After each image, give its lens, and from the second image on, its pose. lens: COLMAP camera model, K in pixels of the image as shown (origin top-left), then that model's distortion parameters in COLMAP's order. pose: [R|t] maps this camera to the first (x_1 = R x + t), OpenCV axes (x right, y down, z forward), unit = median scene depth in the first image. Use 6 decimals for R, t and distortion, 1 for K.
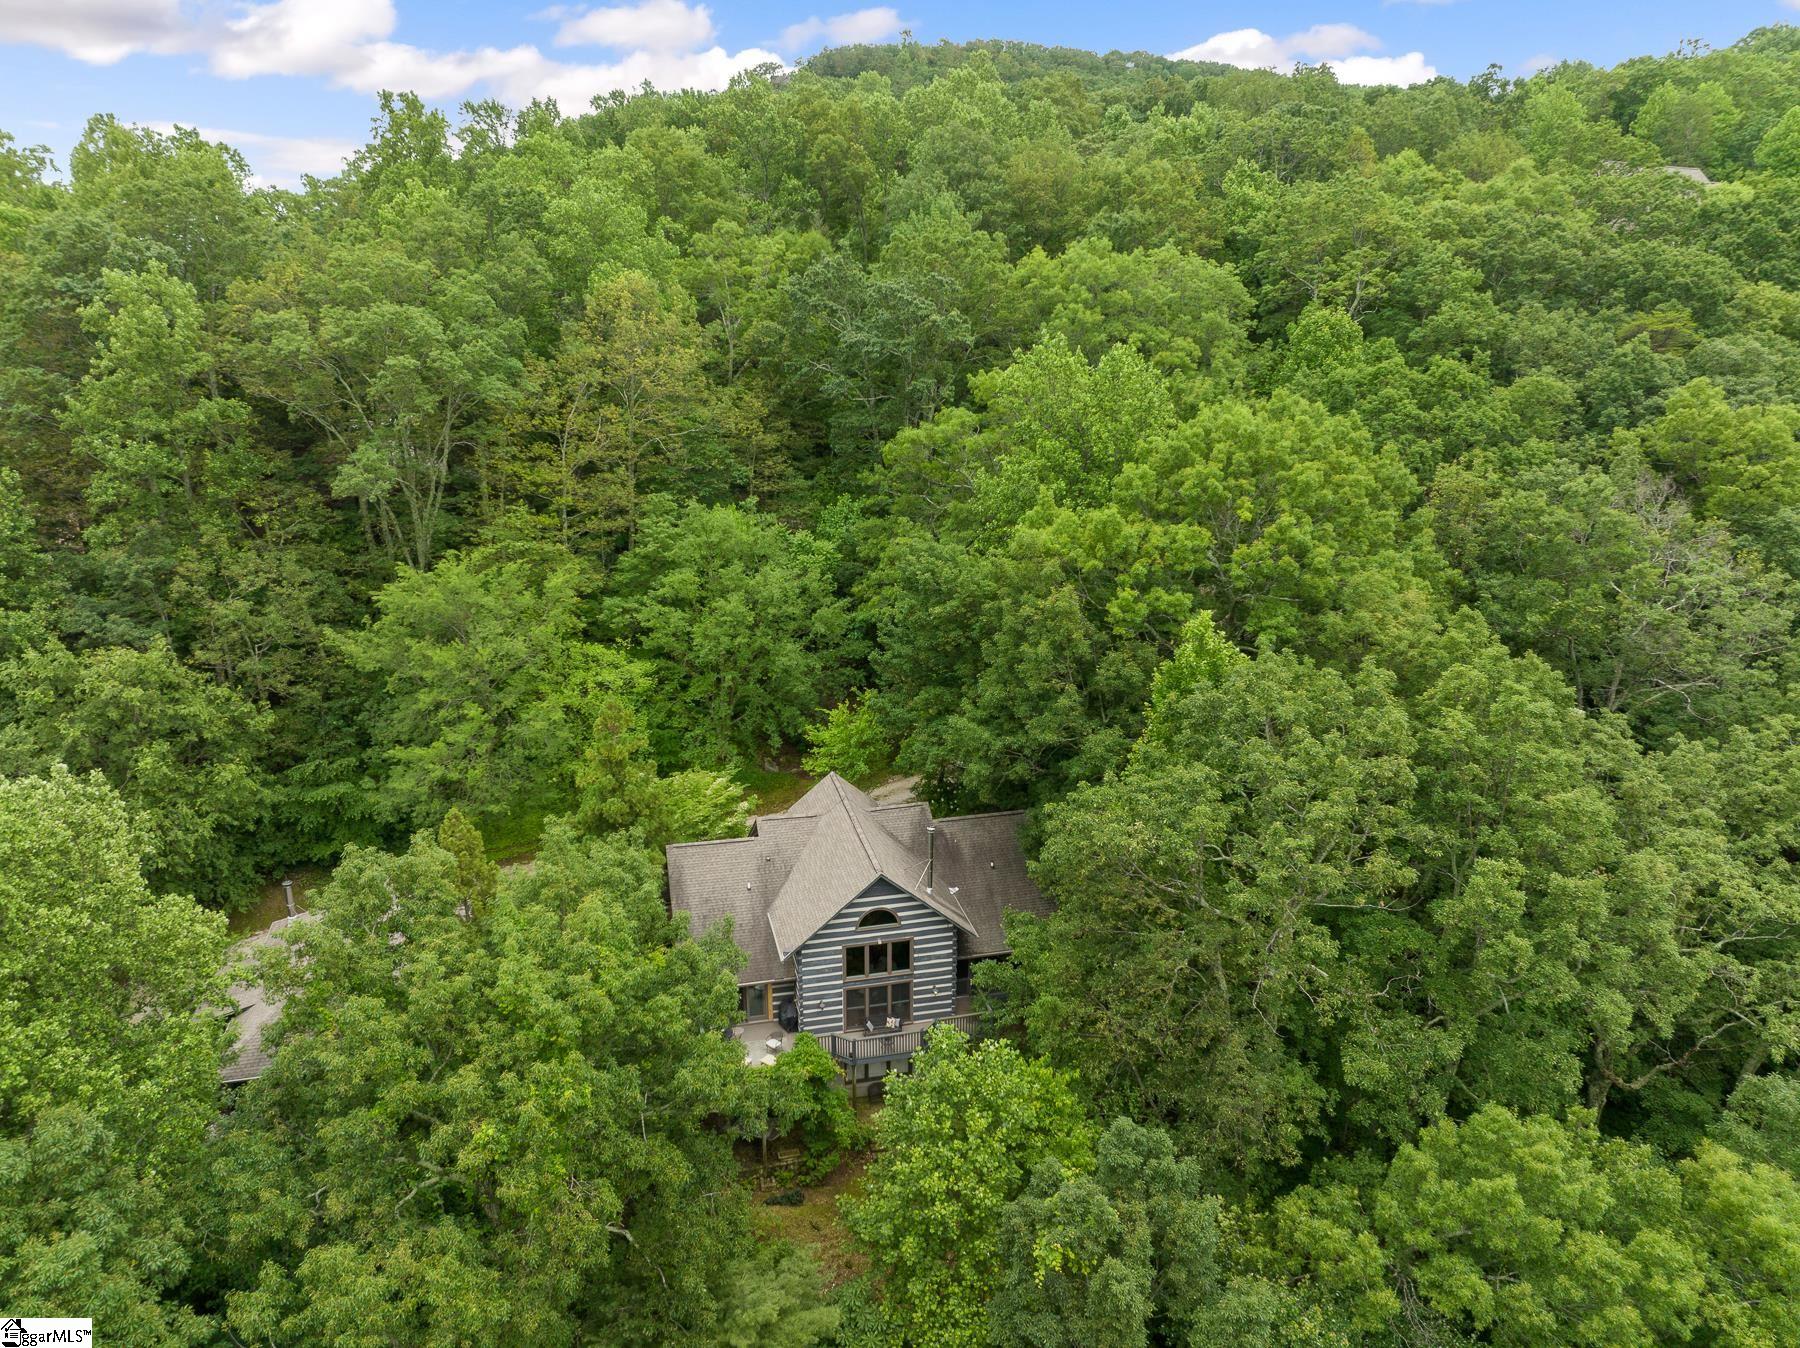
lens RADIAL K [[1244.6, 0, 904.6], [0, 1244.6, 664.9], [0, 0, 1]] dist [0.007586, 0.000322]
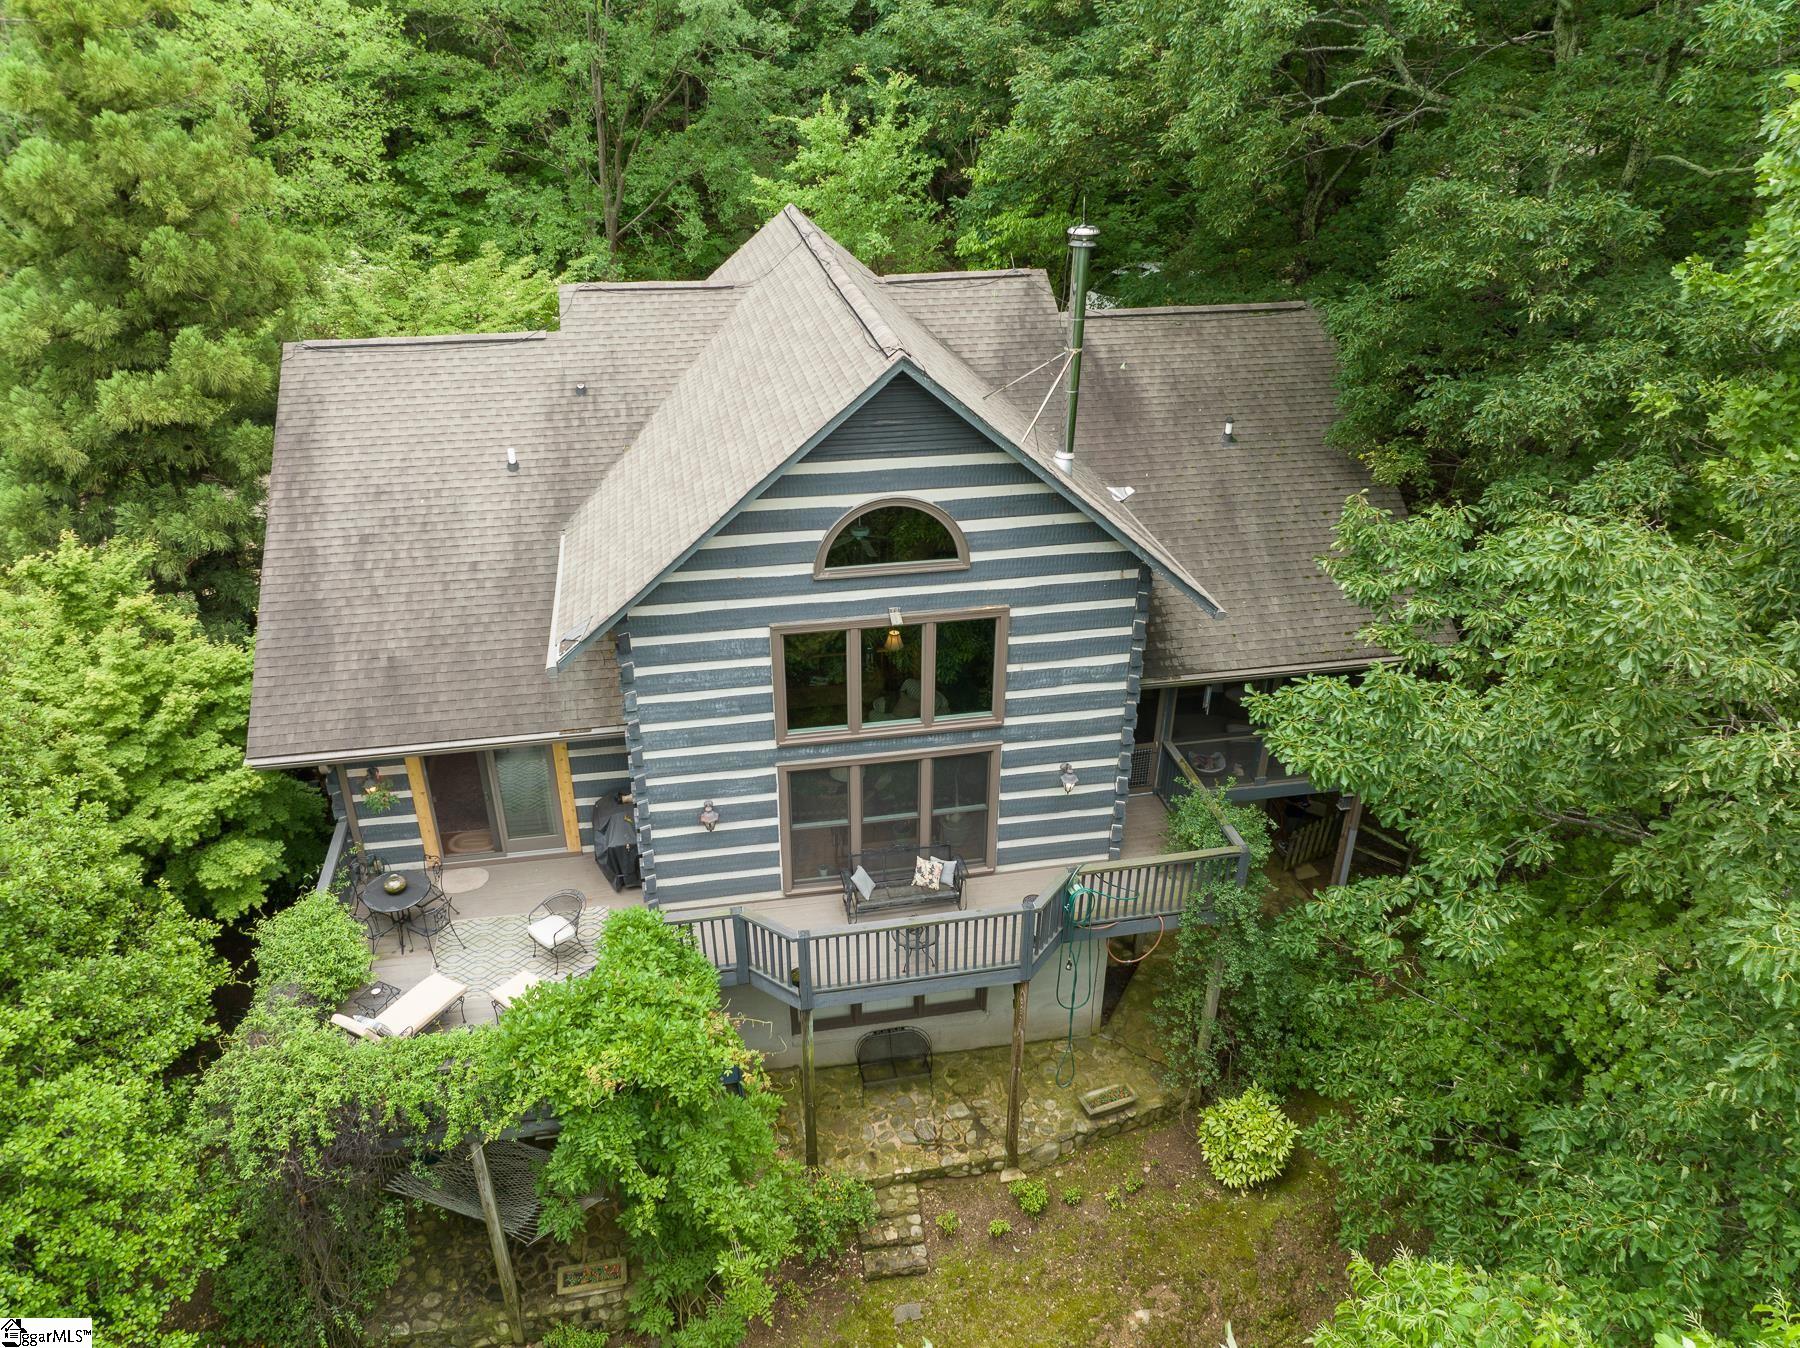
lens RADIAL K [[1244.6, 0, 897.7], [0, 1244.6, 675.0], [0, 0, 1]] dist [0.007586, 0.000322]
pose [[0.998804, 0.023816, -0.042691, -0.006471], [-0.014869, 0.979929, 0.198792, 0.174471], [0.046569, -0.197919, 0.979112, 0.698427]]
